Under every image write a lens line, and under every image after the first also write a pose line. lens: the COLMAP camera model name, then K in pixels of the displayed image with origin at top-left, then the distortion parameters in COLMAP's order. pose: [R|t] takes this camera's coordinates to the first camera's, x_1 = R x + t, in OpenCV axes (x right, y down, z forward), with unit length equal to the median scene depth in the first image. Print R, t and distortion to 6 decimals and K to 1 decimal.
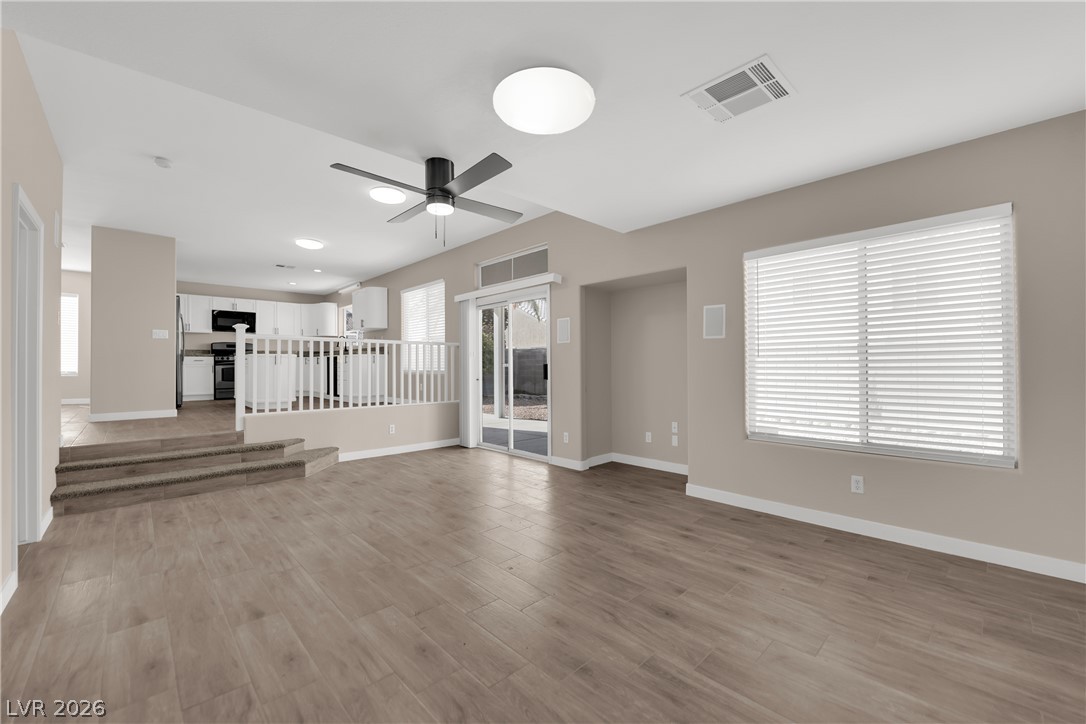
lens RADIAL K [[437.8, 0, 542.7], [0, 437.8, 360.9], [0, 0, 1]] dist [-0.009757, -0.004866]
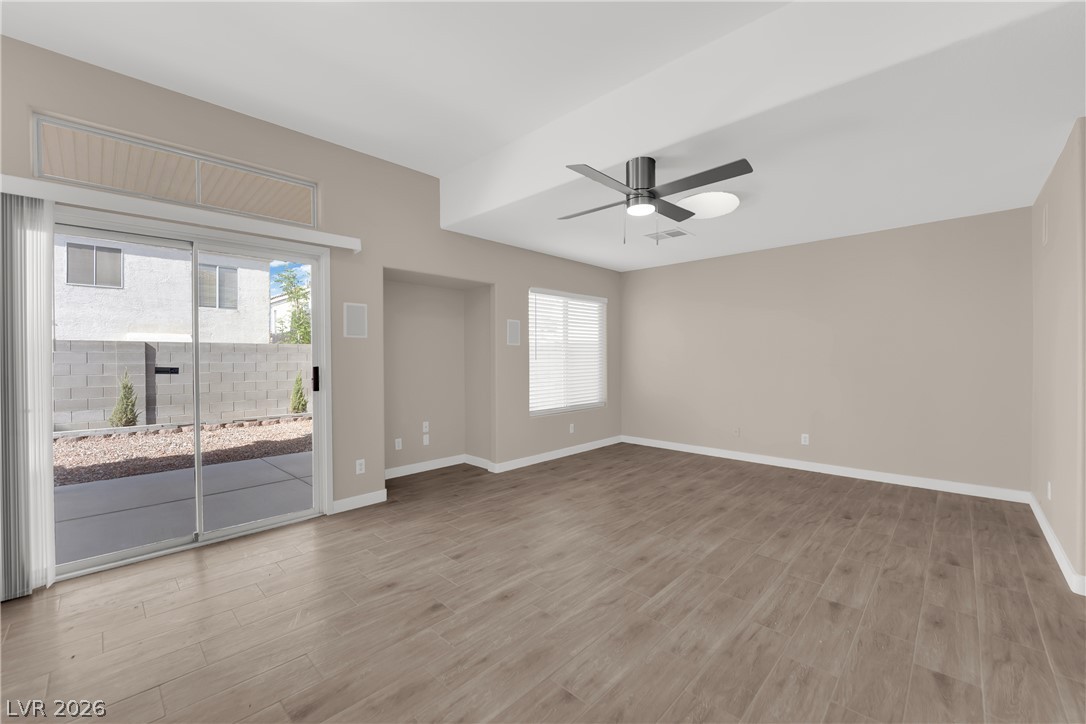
lens RADIAL K [[437.8, 0, 542.7], [0, 437.8, 360.9], [0, 0, 1]] dist [-0.009757, -0.004866]
pose [[-0.044564, -0.001679, 0.999005, -1.097549], [-0.004011, 0.999991, 0.001501, -0.008111], [-0.998998, -0.003940, -0.044570, 1.150081]]
